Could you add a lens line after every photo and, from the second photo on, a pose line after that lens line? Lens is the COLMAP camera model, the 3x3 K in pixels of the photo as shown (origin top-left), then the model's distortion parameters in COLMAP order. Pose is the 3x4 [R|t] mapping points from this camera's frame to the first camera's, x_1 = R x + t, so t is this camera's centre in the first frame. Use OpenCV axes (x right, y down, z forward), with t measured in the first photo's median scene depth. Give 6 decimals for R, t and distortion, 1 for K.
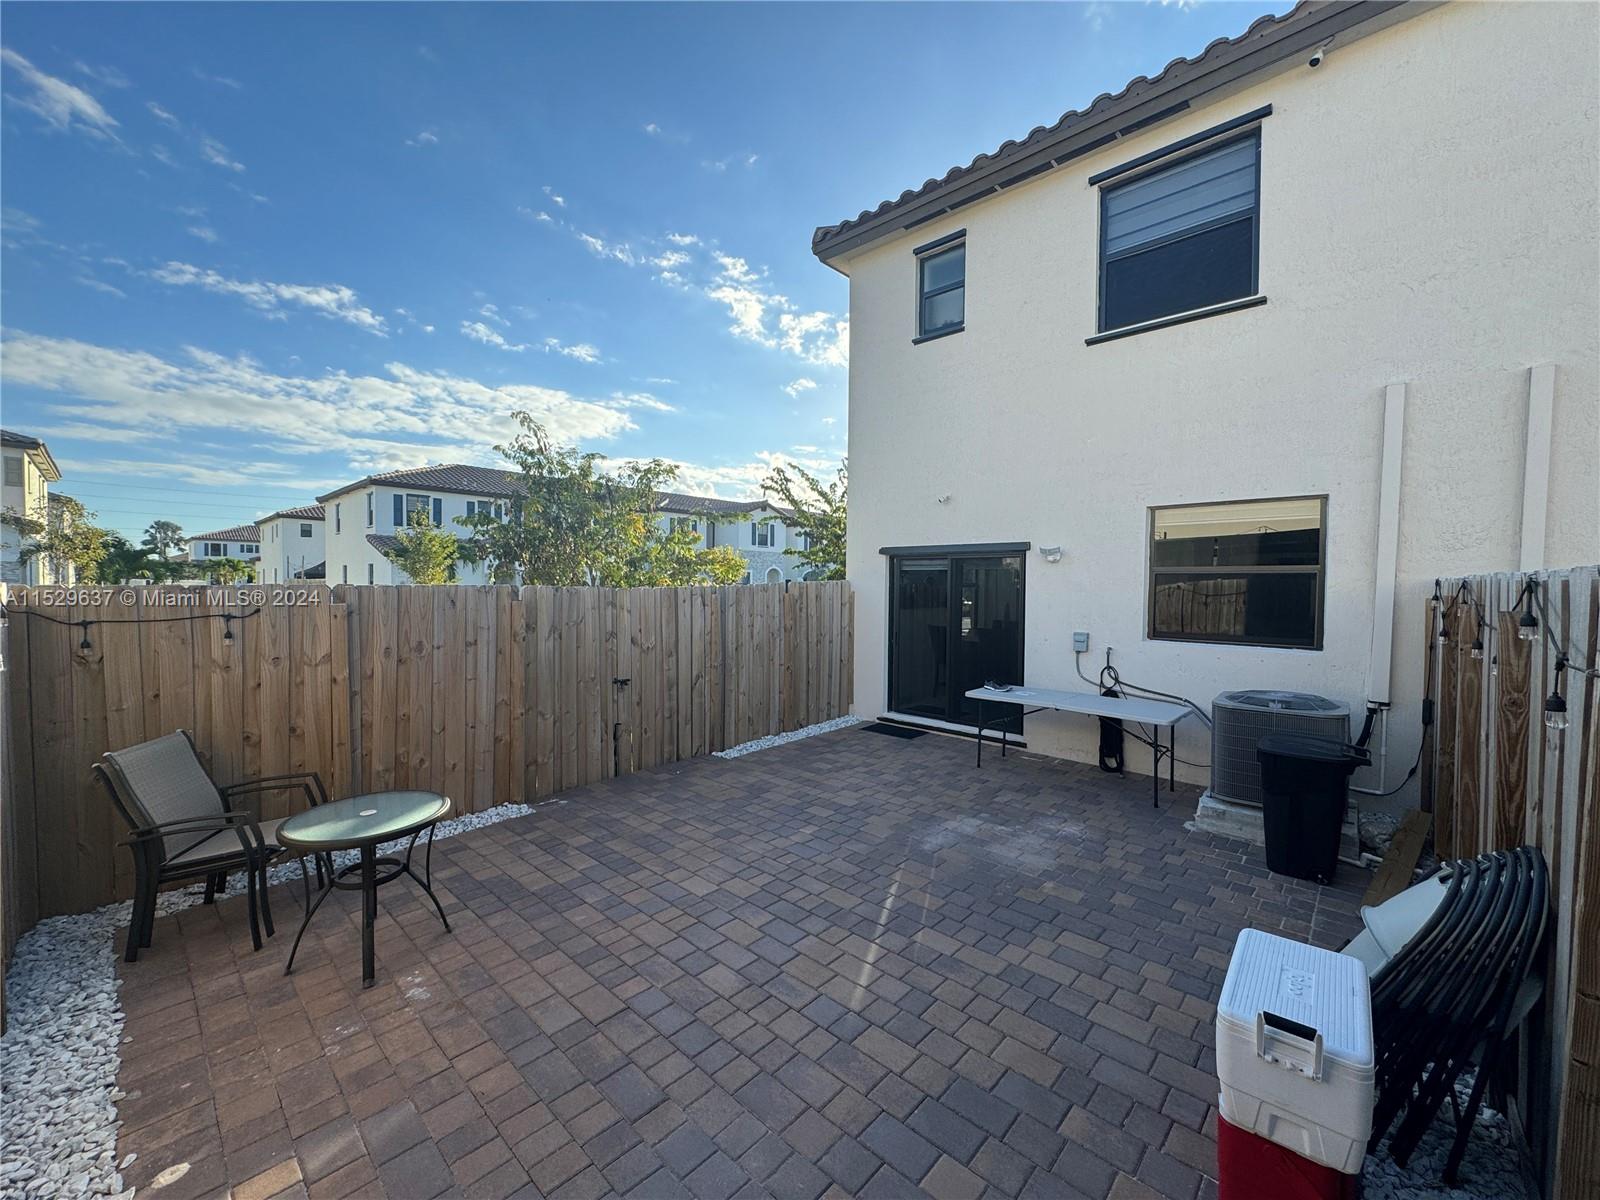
lens RADIAL K [[640.3, 0, 795.5], [0, 640.3, 599.3], [0, 0, 1]] dist [-0.001094, 0.000076]
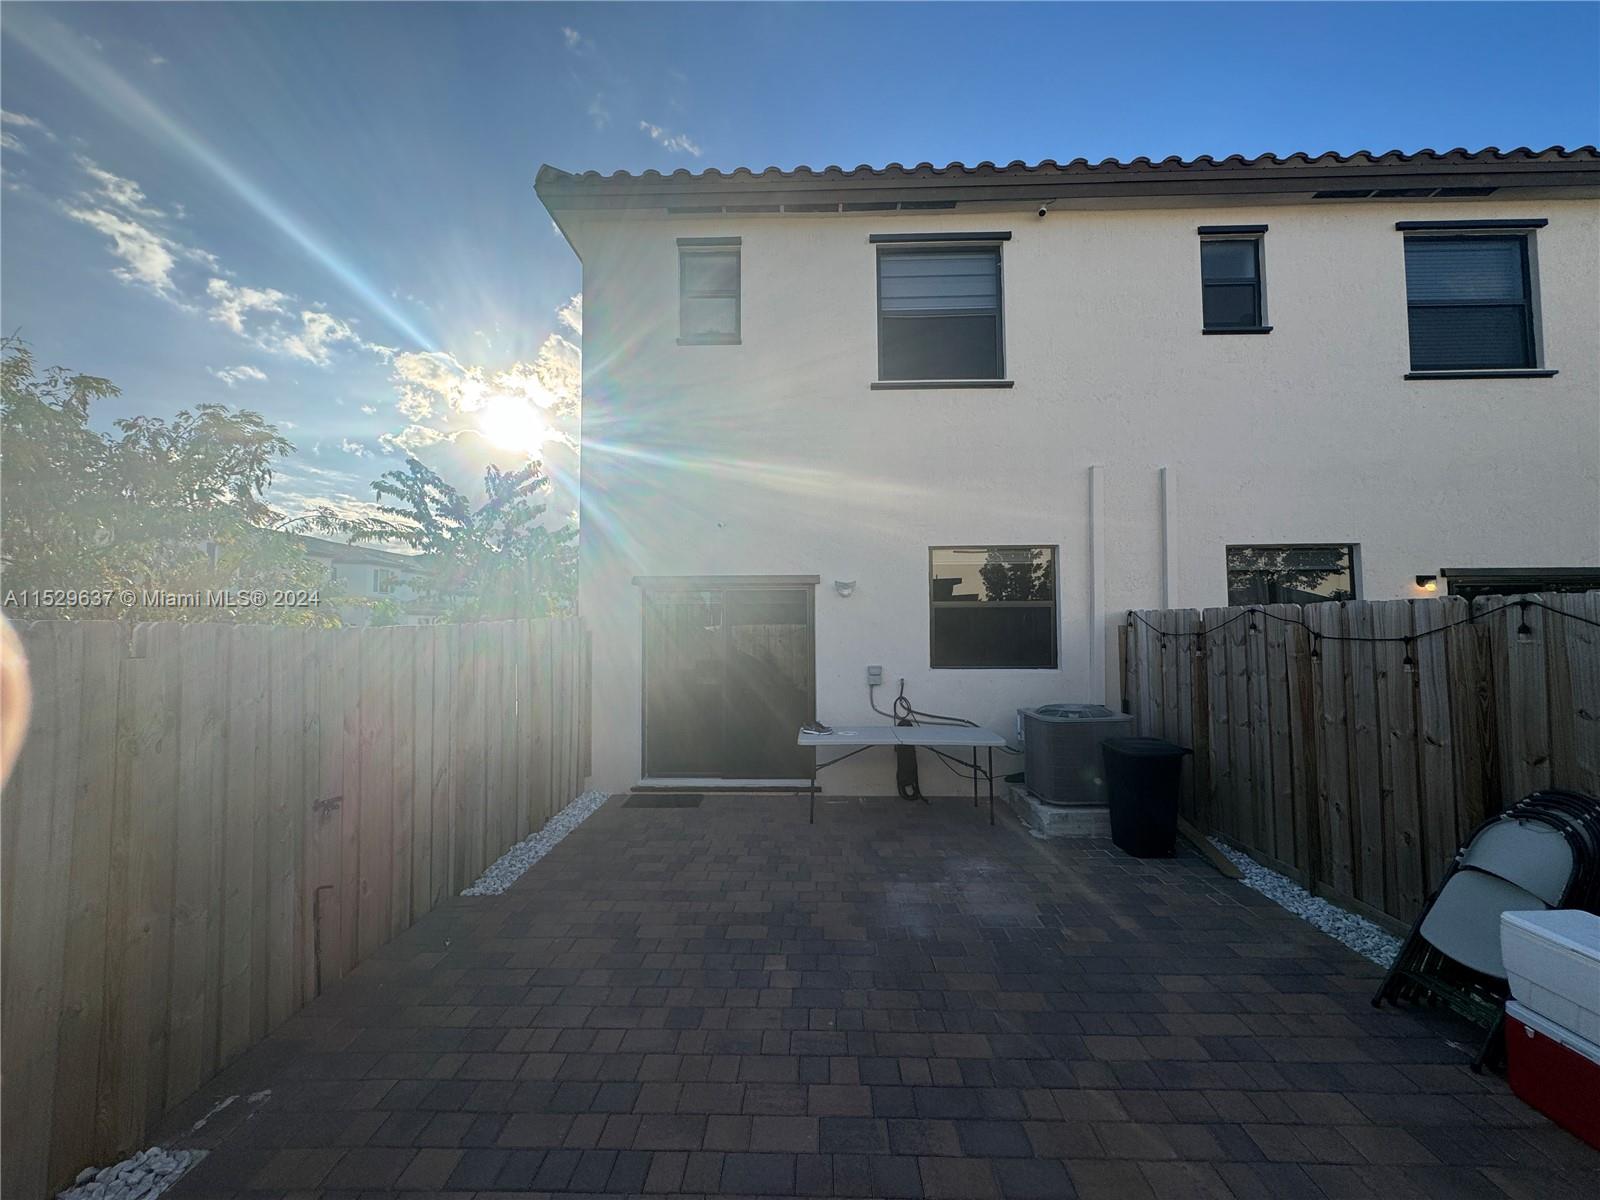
lens RADIAL K [[640.3, 0, 798.6], [0, 640.3, 600.5], [0, 0, 1]] dist [-0.001094, 0.000076]
pose [[0.748283, 0.014079, 0.663230, -0.361192], [0.029513, 0.998078, -0.054484, 0.000071], [-0.662722, 0.060343, 0.746430, 0.361416]]
